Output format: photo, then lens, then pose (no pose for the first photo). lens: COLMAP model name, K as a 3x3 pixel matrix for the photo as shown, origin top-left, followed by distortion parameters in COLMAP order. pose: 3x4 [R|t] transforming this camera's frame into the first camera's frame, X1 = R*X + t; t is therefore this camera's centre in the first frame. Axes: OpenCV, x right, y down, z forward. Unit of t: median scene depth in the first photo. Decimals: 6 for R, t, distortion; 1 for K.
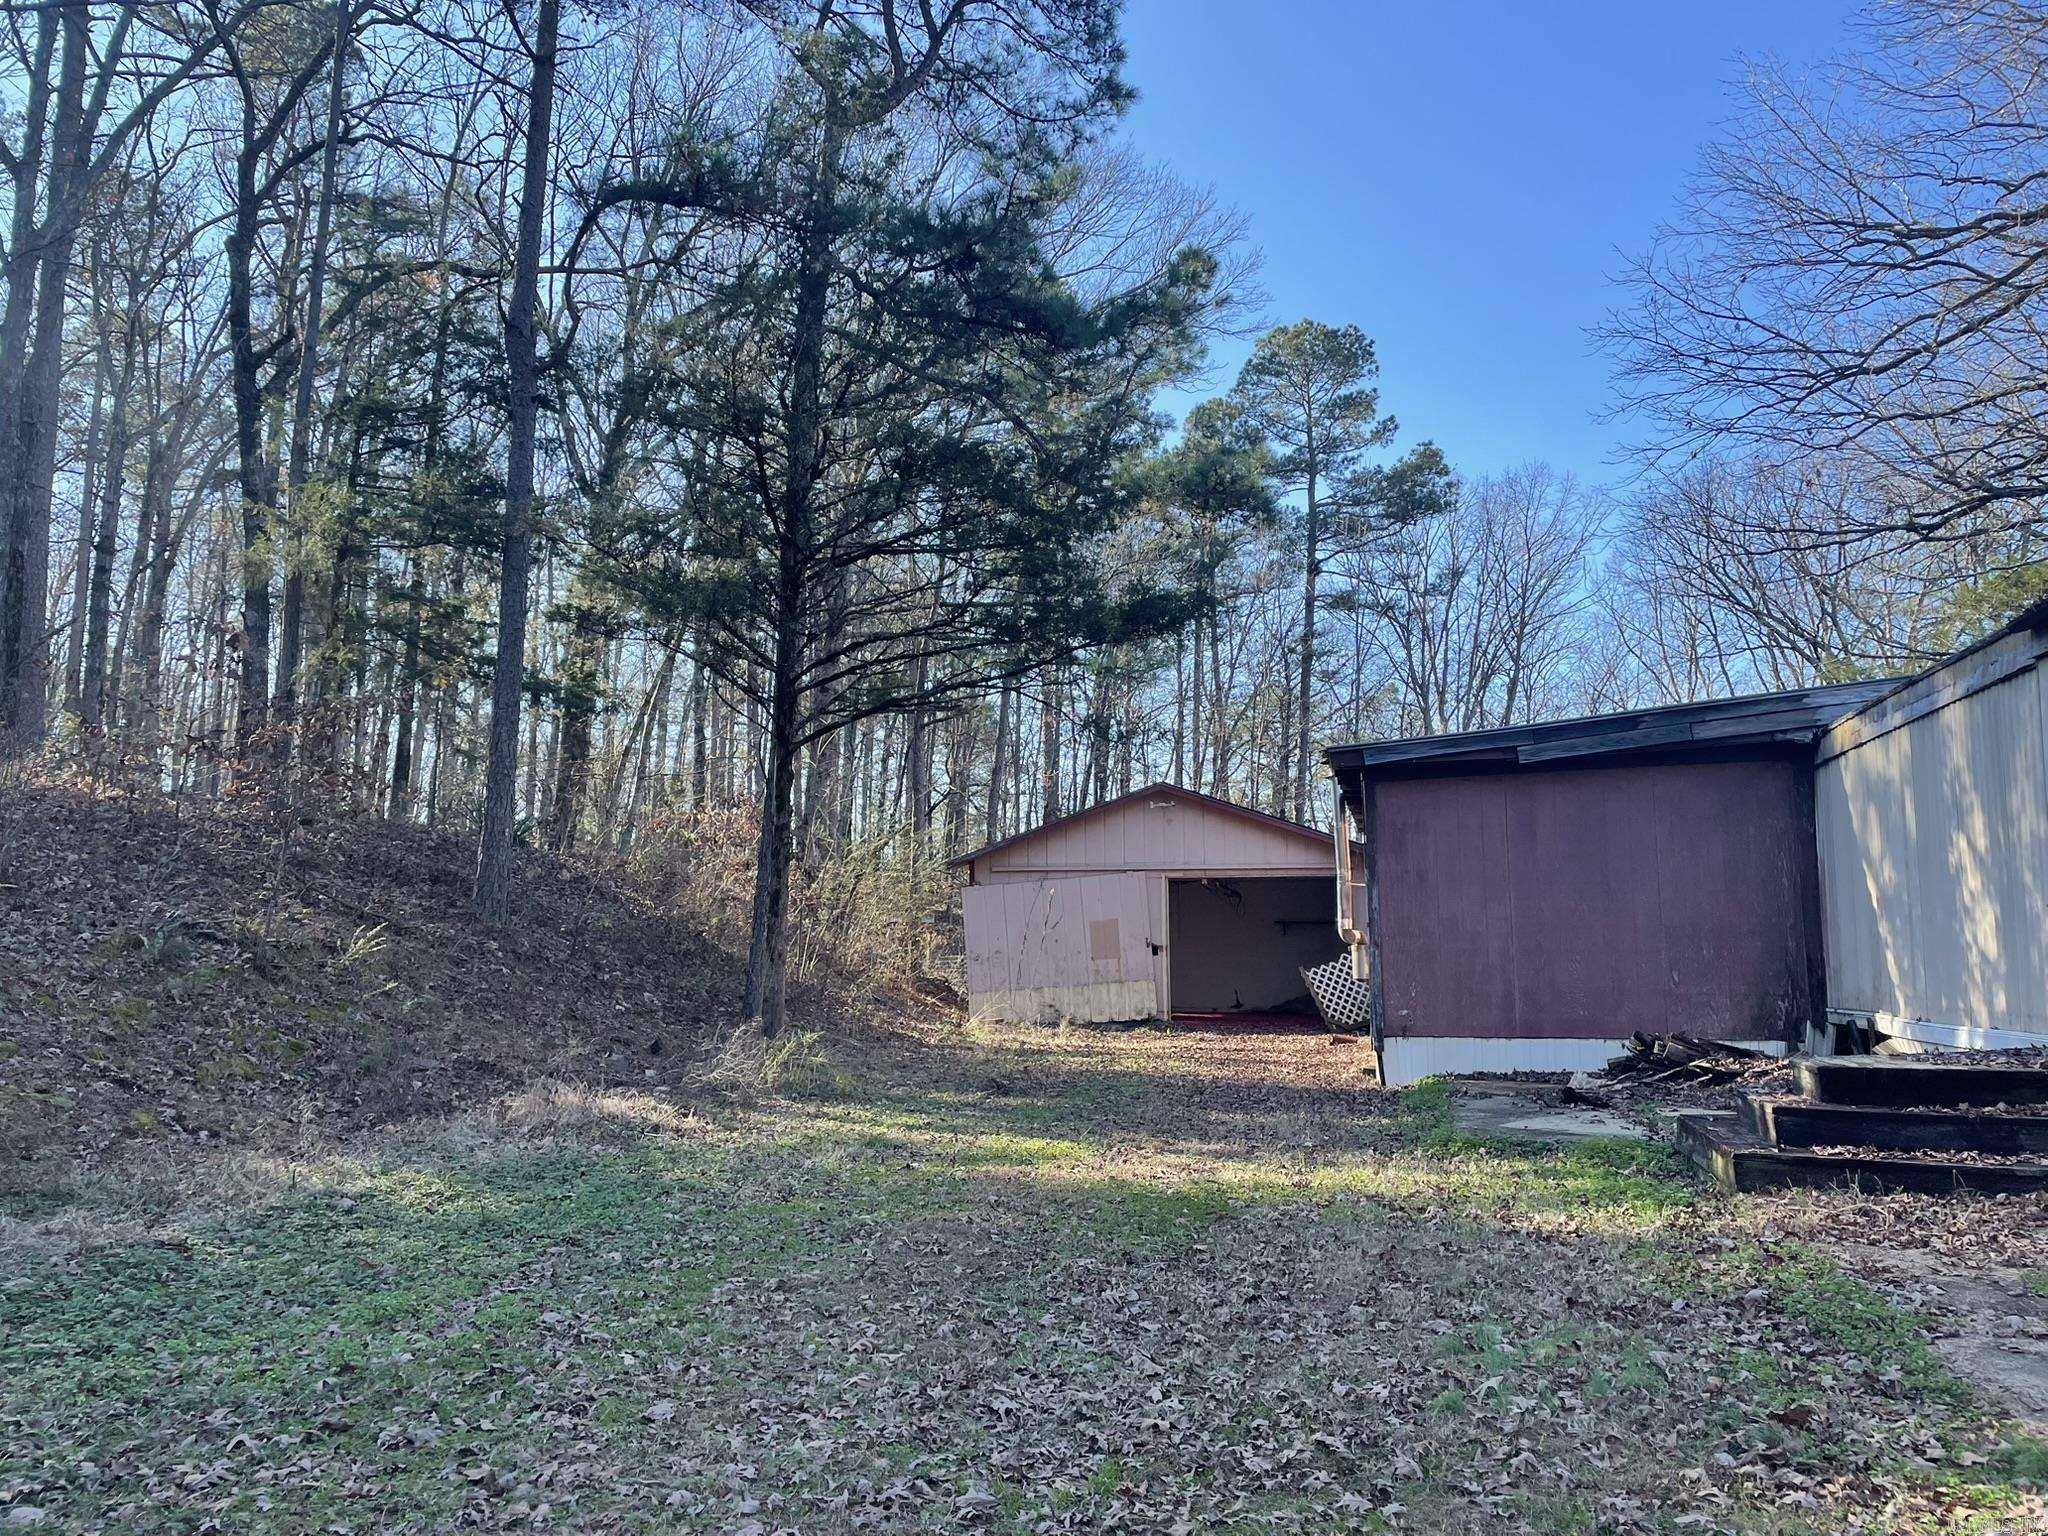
lens RADIAL K [[1537.4, 0, 1024.0], [0, 1537.4, 768.0], [0, 0, 1]] dist [0.103259, -0.121432]
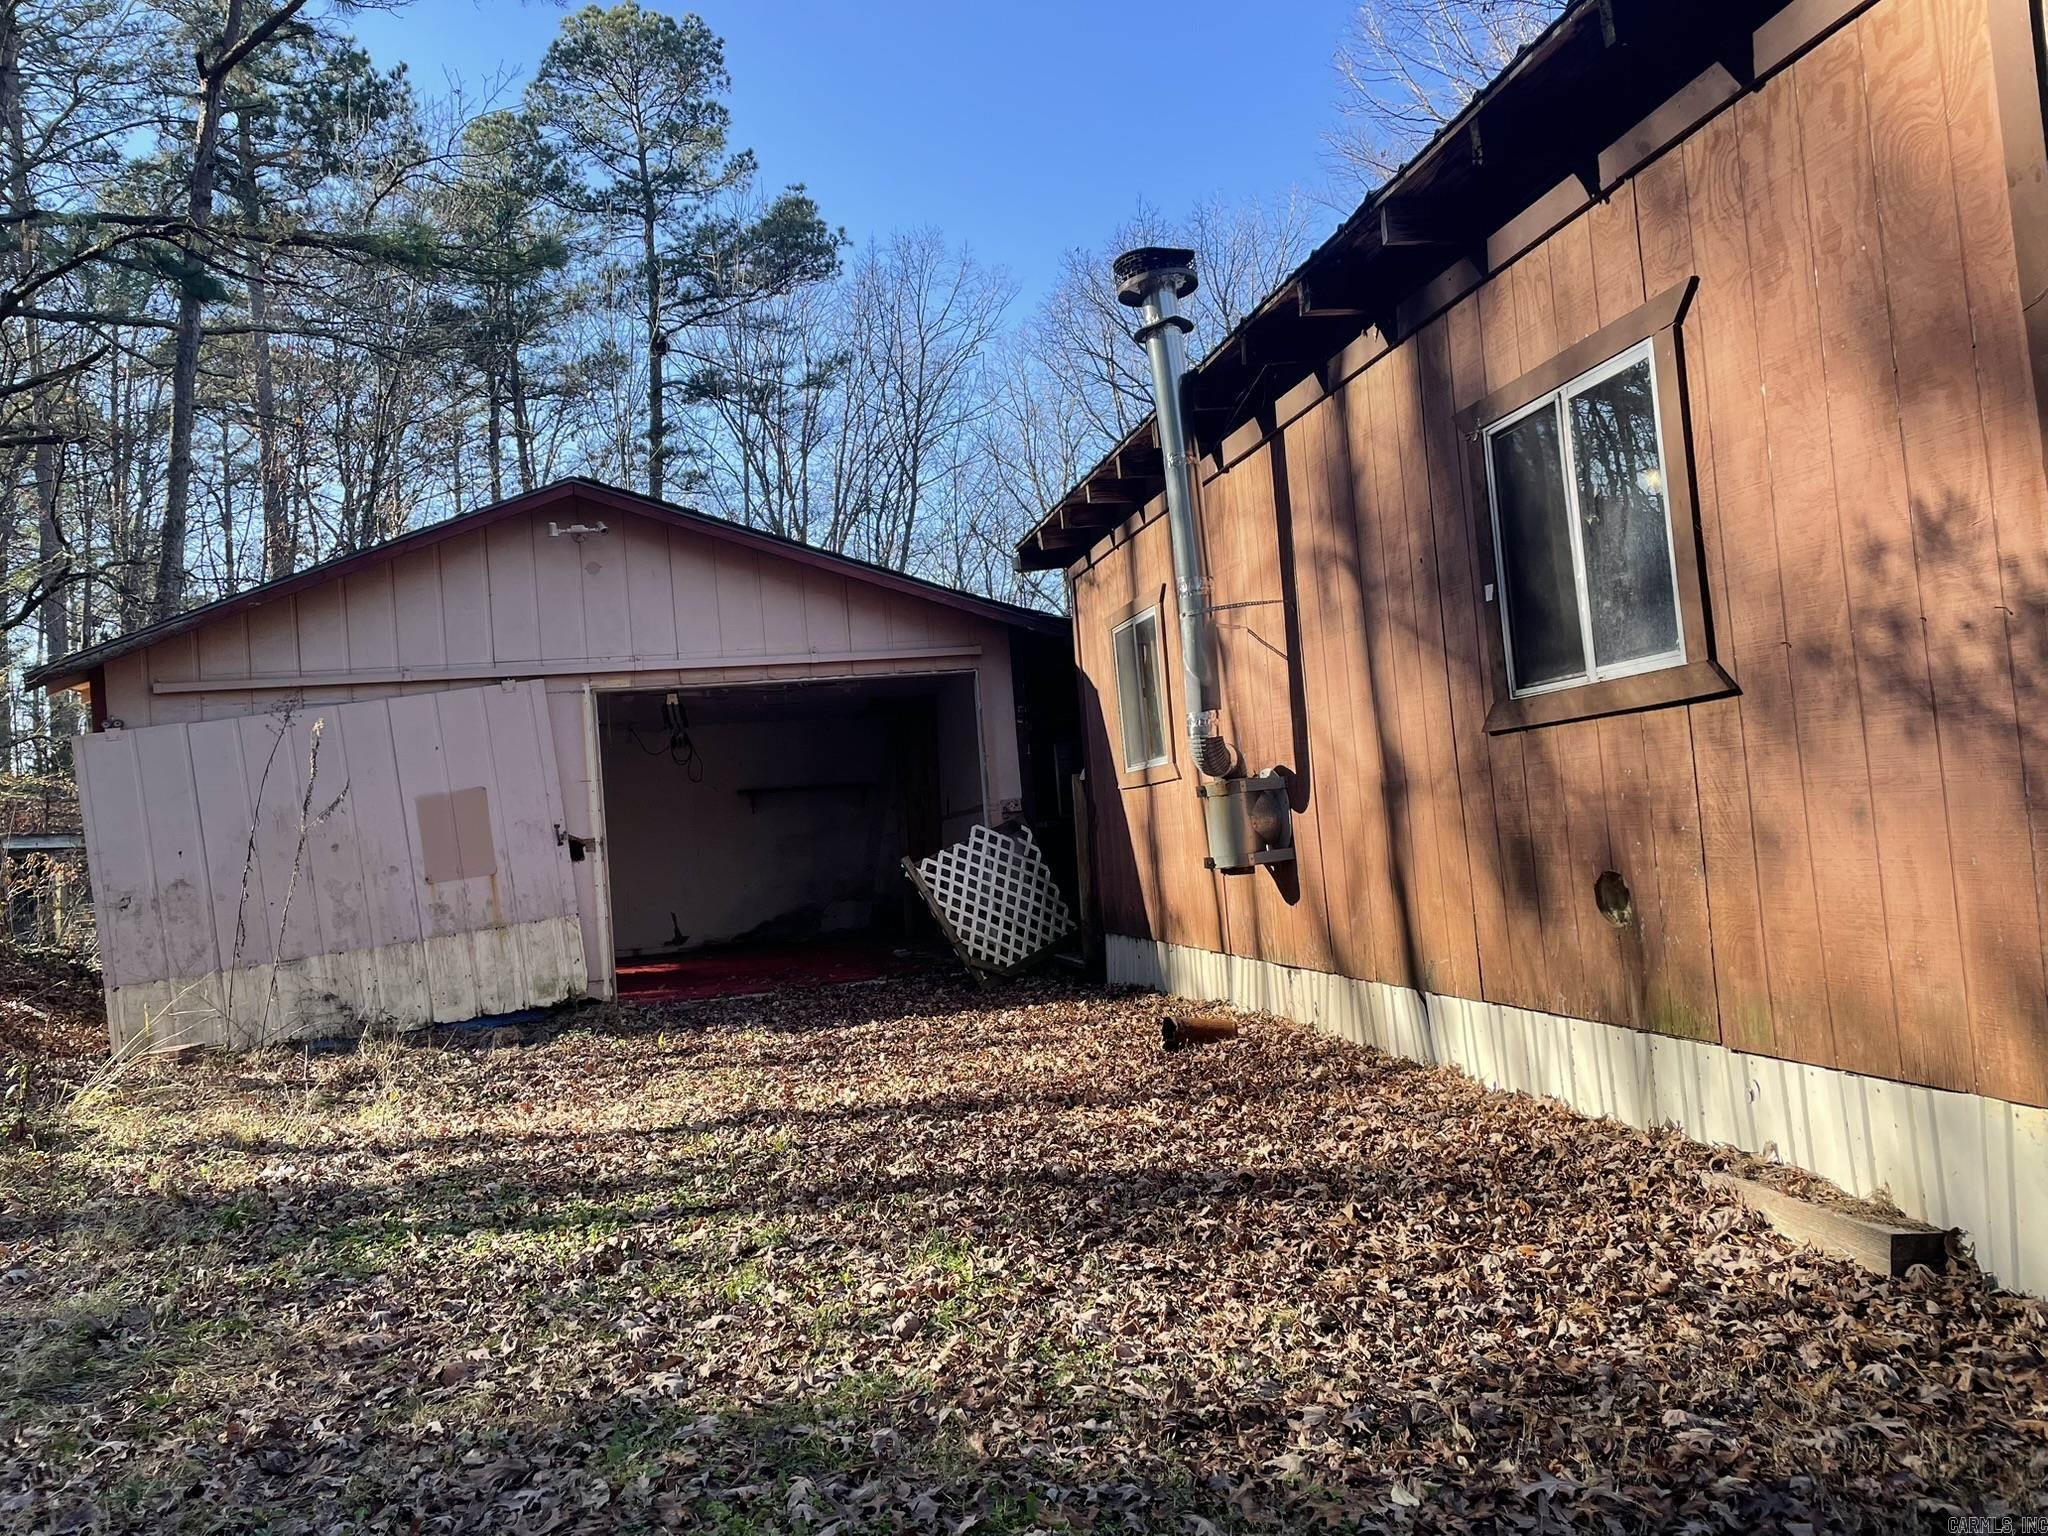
lens RADIAL K [[1537.4, 0, 1024.0], [0, 1537.4, 768.0], [0, 0, 1]] dist [0.103259, -0.121432]
pose [[0.894925, -0.051600, 0.443223, 0.001176], [0.023483, 0.997361, 0.068697, 0.066723], [-0.445598, -0.051070, 0.893775, 0.540499]]
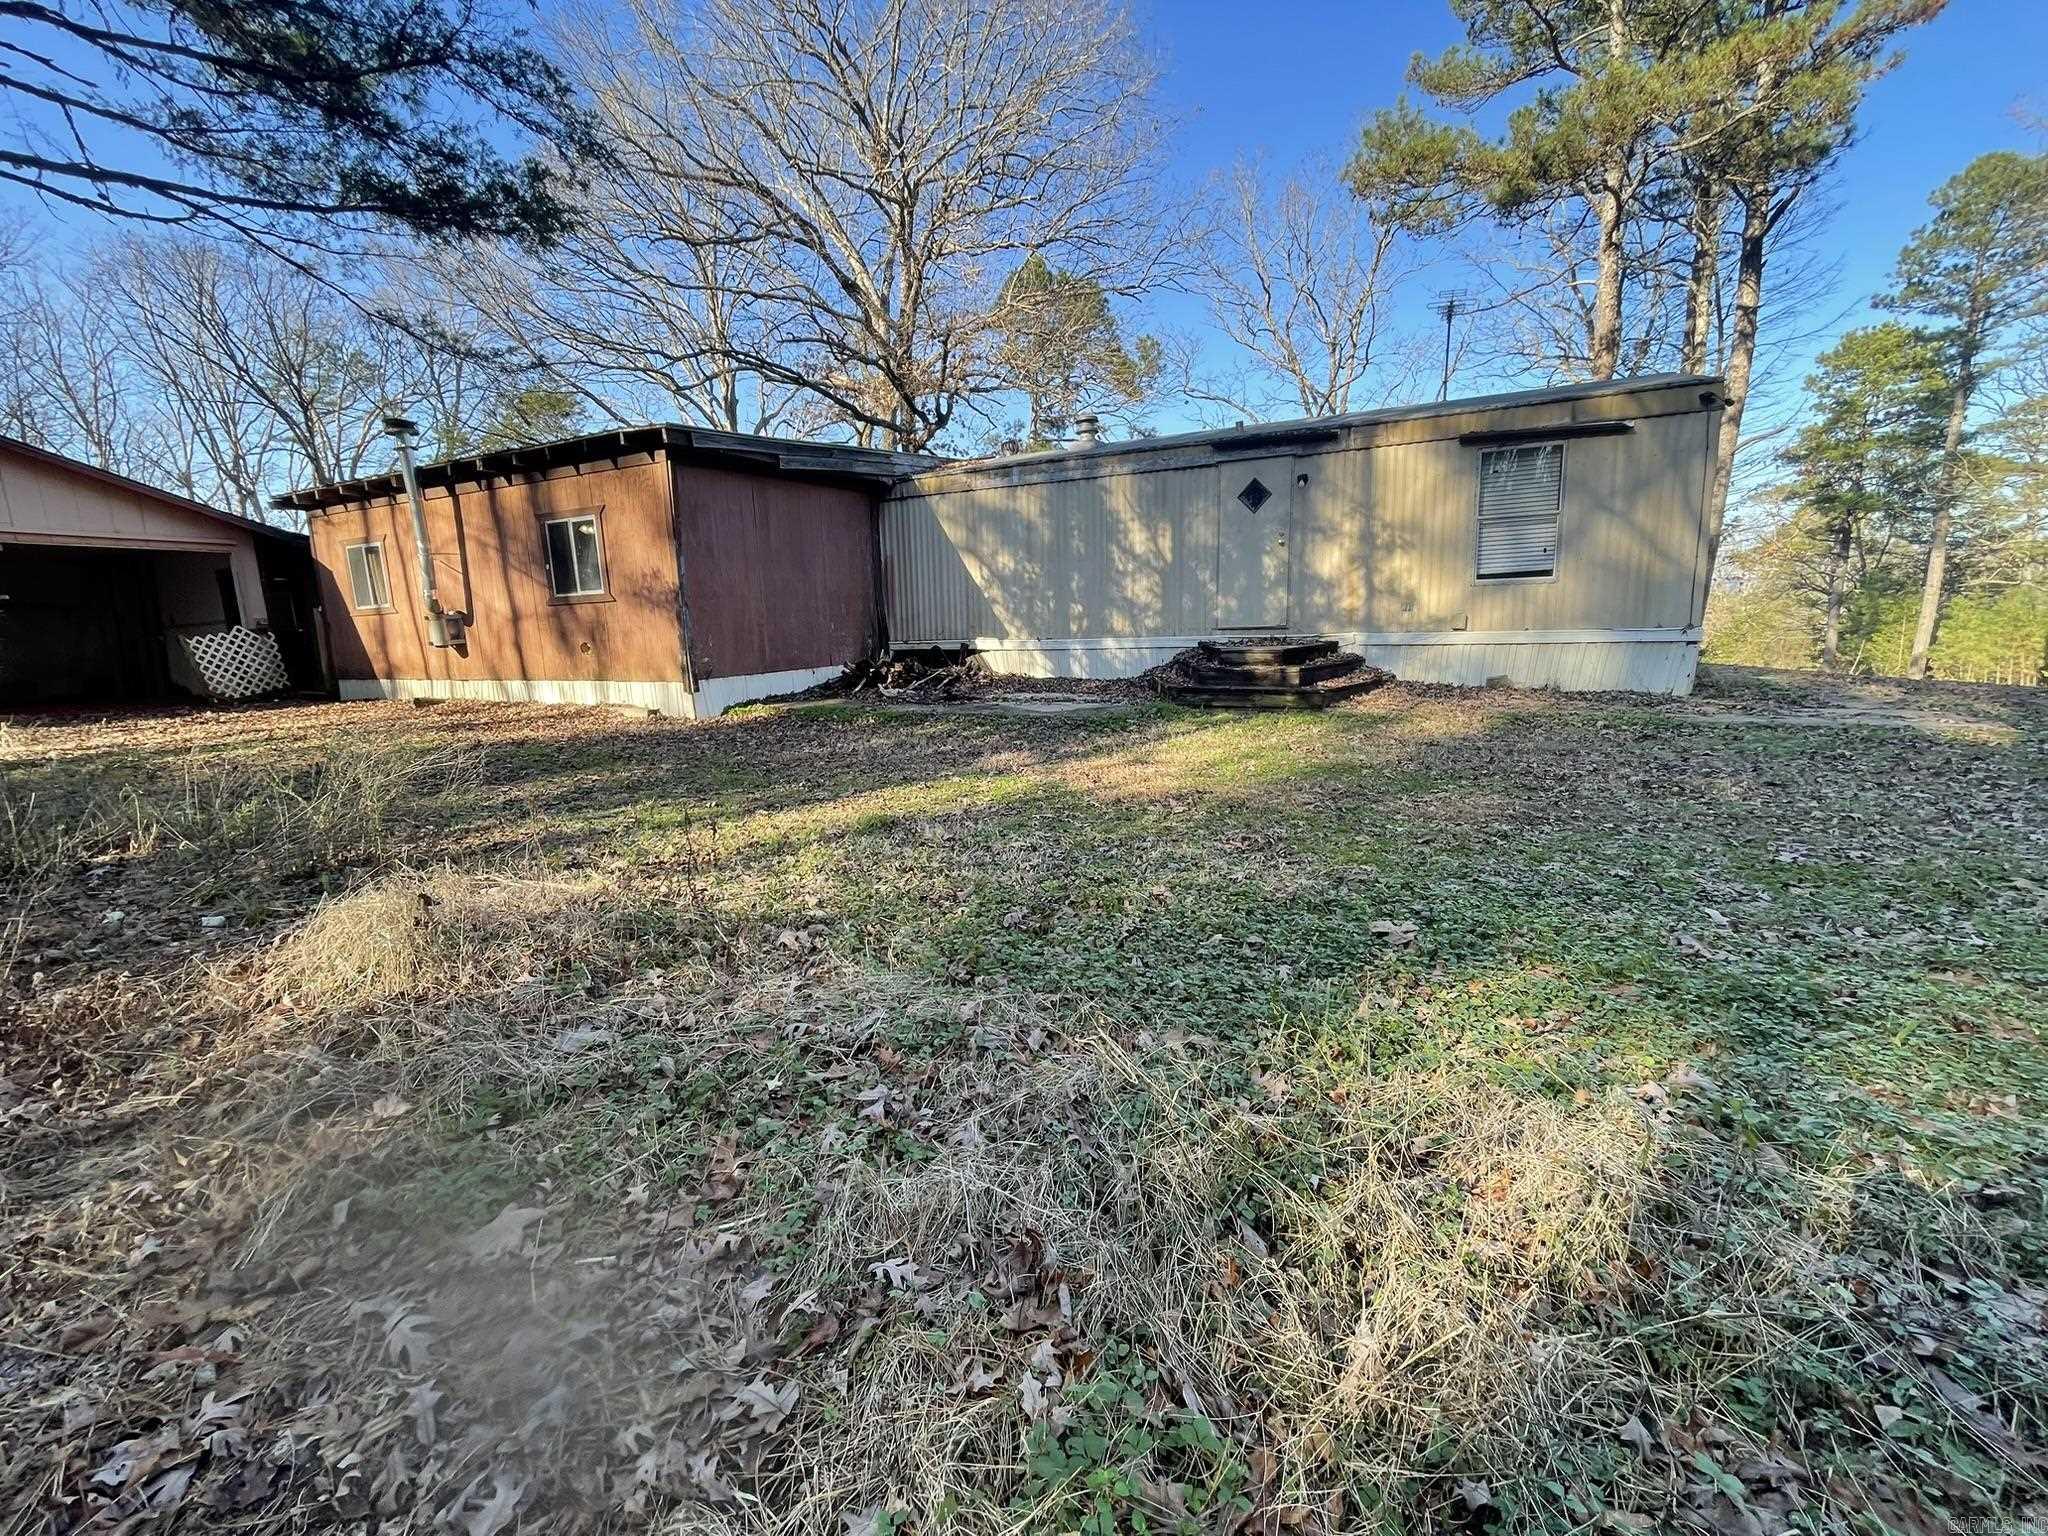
lens RADIAL K [[828.5, 0, 1018.2], [0, 828.5, 764.4], [0, 0, 1]] dist [-0.001397, -0.000585]
pose [[0.214572, -0.178411, 0.960275, -0.222036], [-0.090263, 0.975345, 0.201380, 0.049861], [-0.972528, -0.129888, 0.193178, 0.375136]]
